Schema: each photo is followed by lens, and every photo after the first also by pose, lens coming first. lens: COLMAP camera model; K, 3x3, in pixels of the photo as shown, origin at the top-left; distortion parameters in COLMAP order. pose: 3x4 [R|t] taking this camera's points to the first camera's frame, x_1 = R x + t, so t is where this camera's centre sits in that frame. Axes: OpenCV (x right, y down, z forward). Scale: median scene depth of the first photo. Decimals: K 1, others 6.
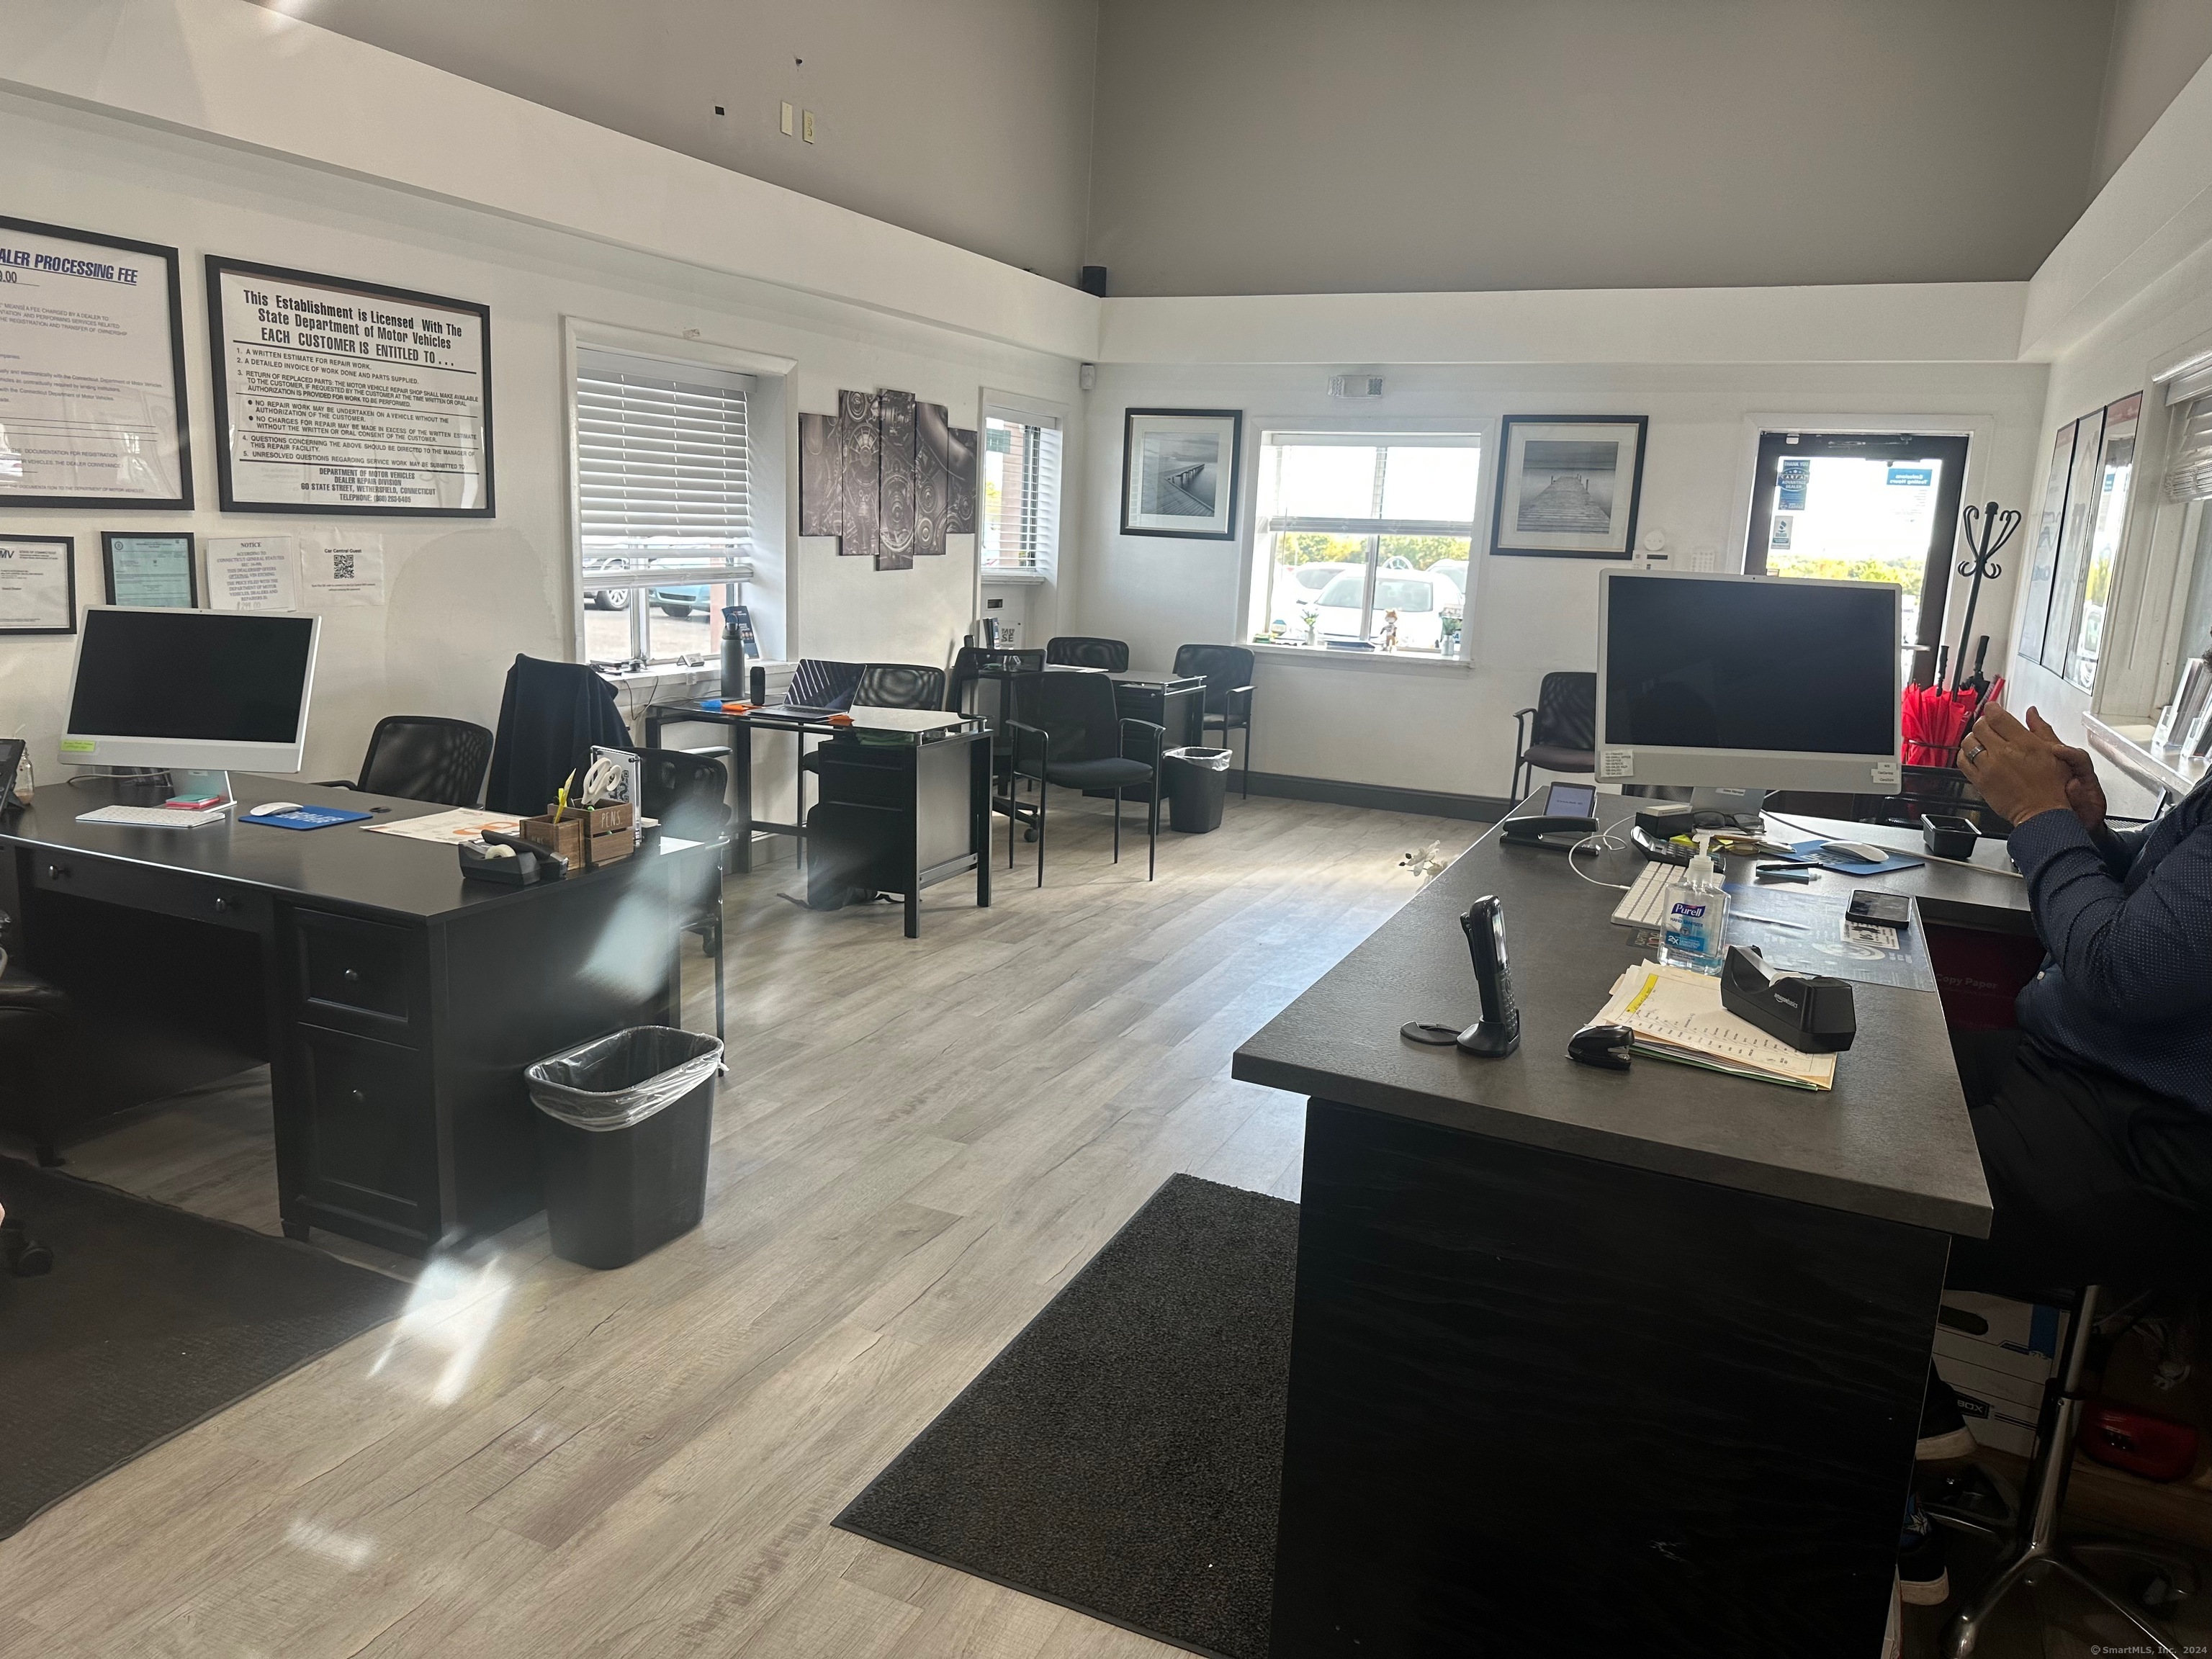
lens RADIAL K [[1542.0, 0, 1106.0], [0, 1542.0, 829.5], [0, 0, 1]] dist [0.092514, -0.137658]
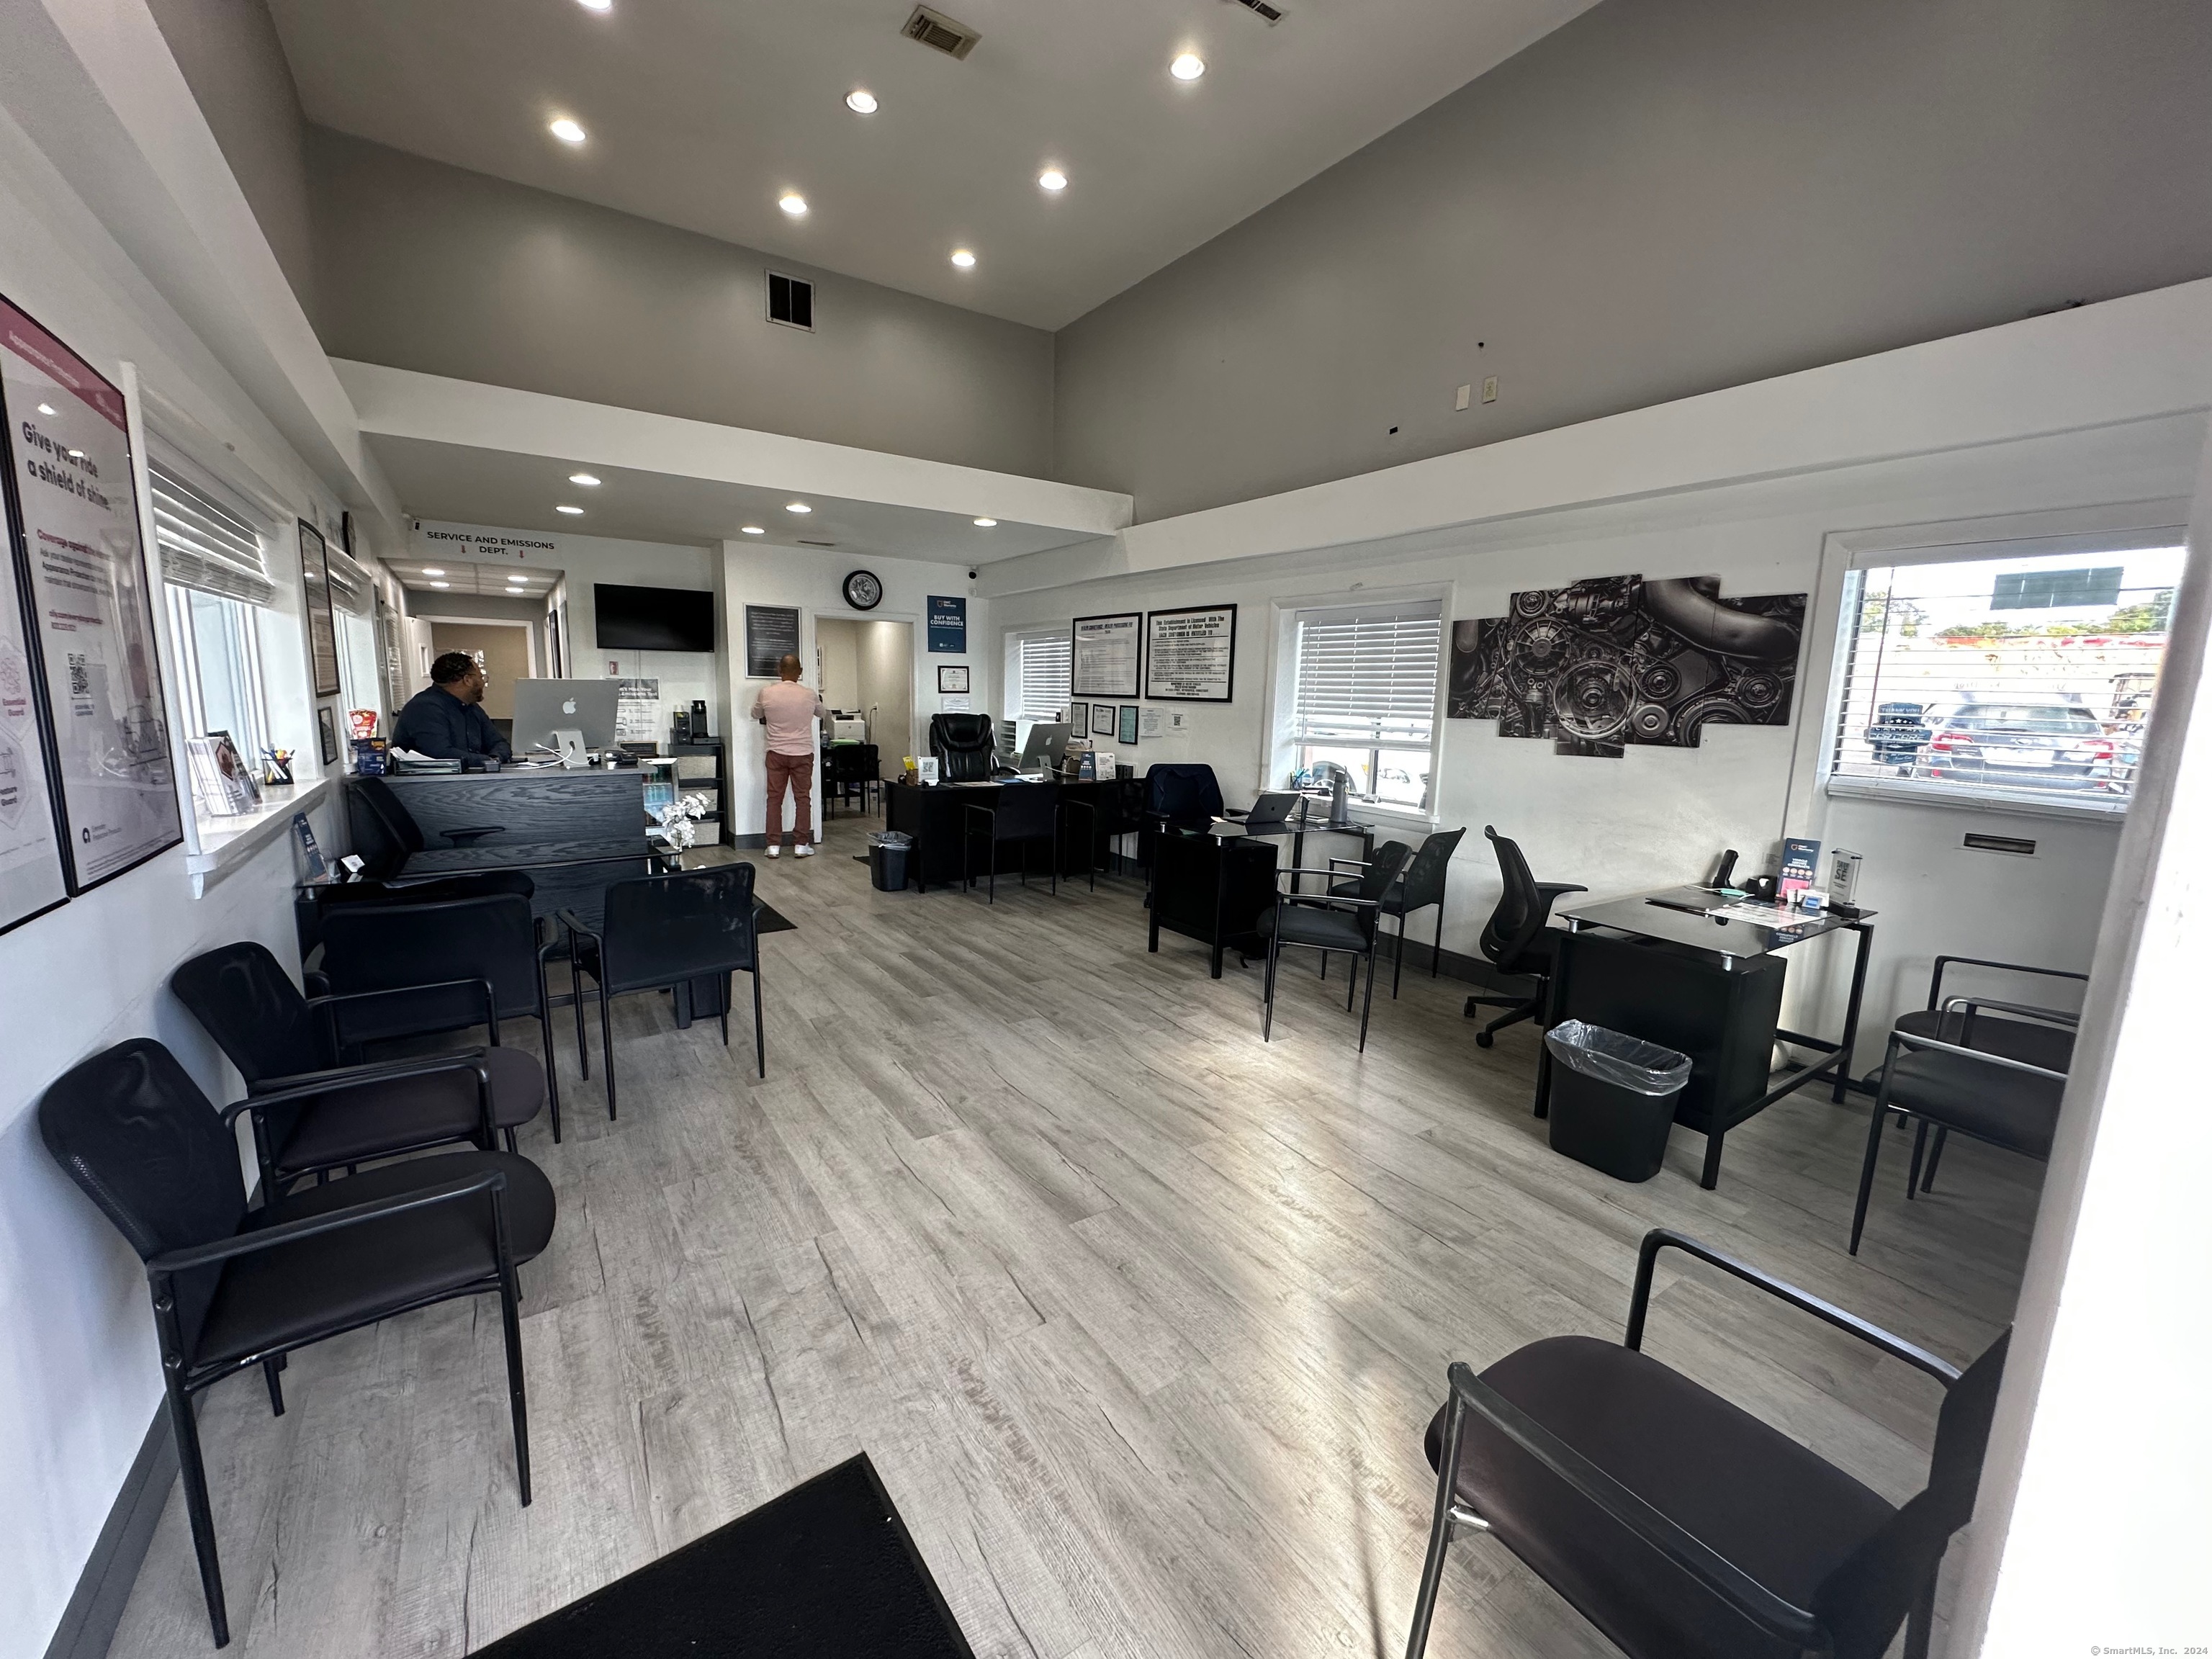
lens RADIAL K [[891.3, 0, 1106.0], [0, 891.3, 829.5], [0, 0, 1]] dist [-0.005546, -0.000412]
pose [[-0.519143, 0.084210, -0.850529, 0.676786], [-0.207357, 0.952994, 0.220921, -0.245272], [0.829152, 0.291053, -0.477279, 1.366442]]
